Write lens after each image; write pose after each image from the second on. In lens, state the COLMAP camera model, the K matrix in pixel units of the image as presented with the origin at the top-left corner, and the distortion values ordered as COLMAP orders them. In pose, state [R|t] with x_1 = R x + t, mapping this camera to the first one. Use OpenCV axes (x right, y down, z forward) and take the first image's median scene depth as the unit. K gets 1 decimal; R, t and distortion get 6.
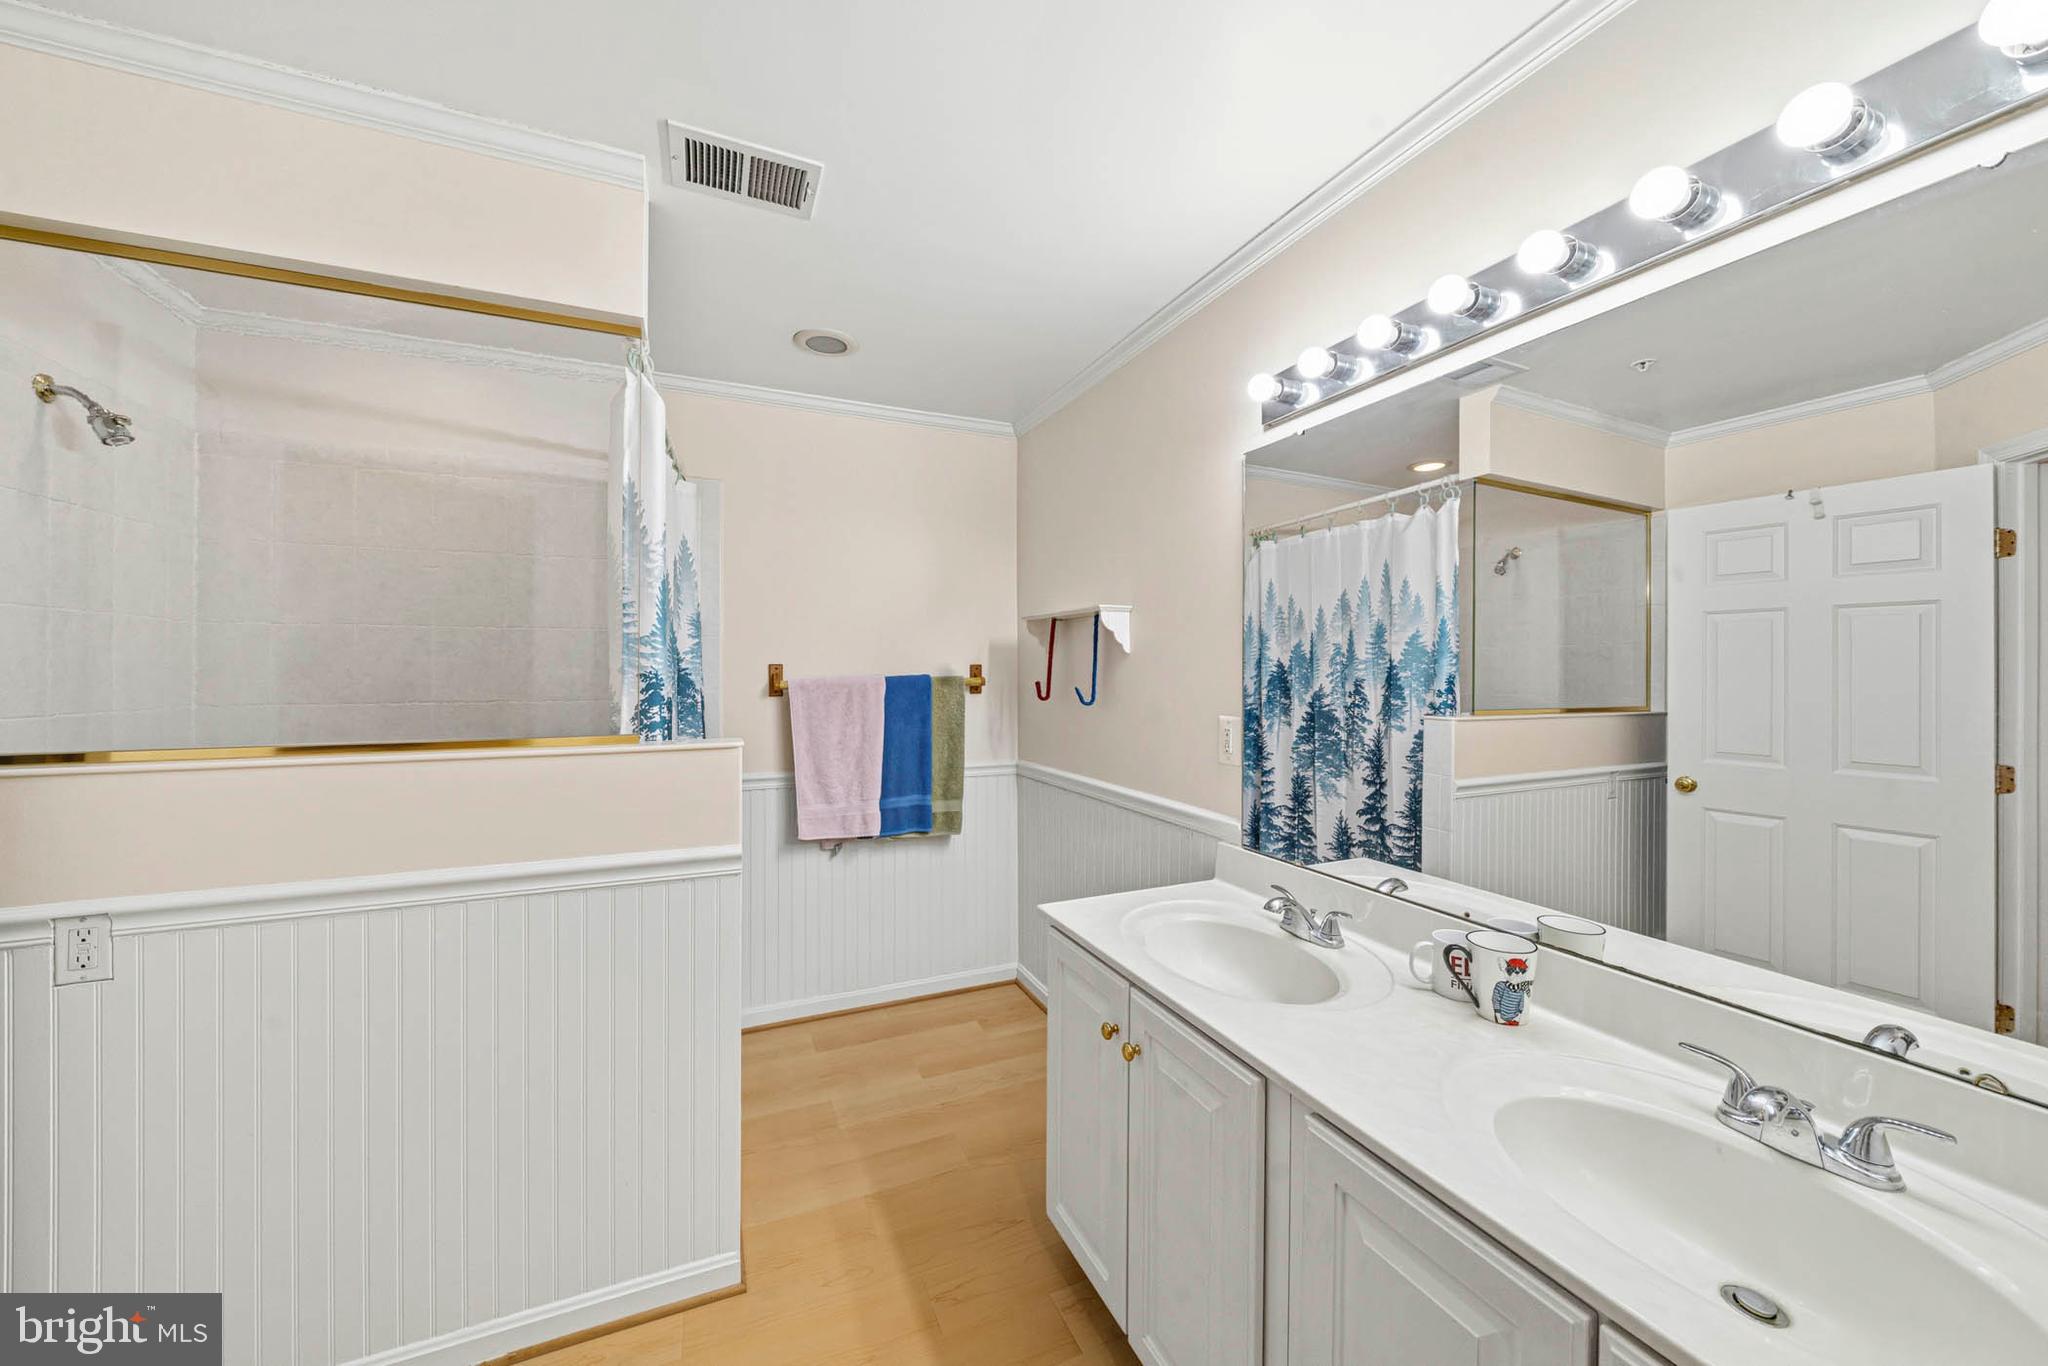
lens RADIAL K [[726.1, 0, 1021.6], [0, 726.1, 682.5], [0, 0, 1]] dist [-0.005622, 0.000254]
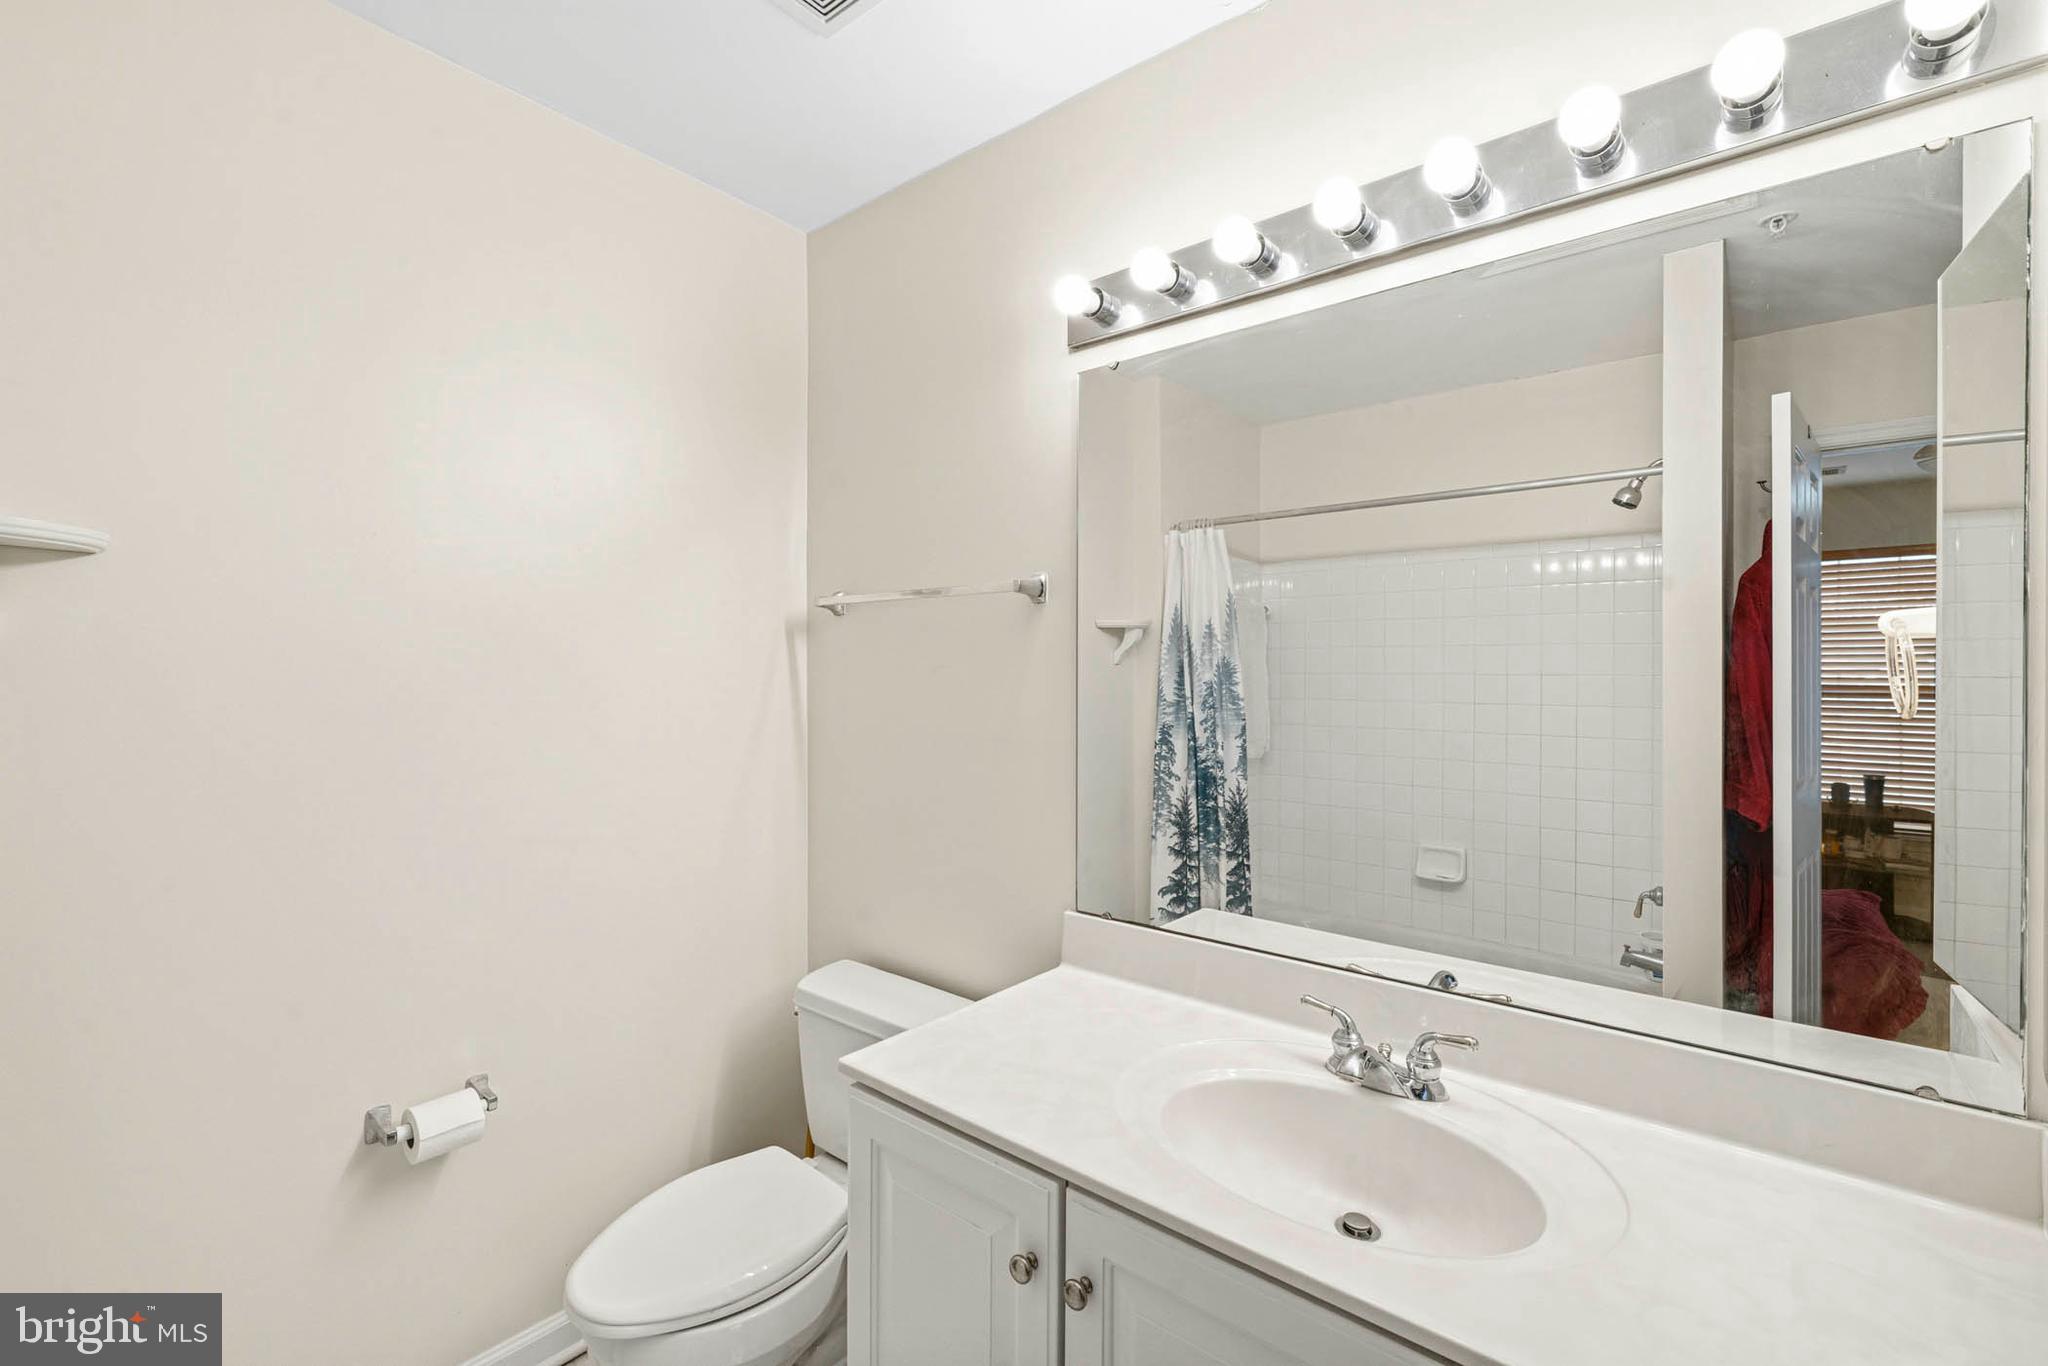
lens RADIAL K [[850.6, 0, 1024.6], [0, 850.6, 724.4], [0, 0, 1]] dist [-0.026181, 0.000166]
pose [[0.902286, -0.026378, 0.430331, -0.105587], [0.008818, 0.999047, 0.042750, -0.002577], [-0.431048, -0.034778, 0.901658, 0.231056]]
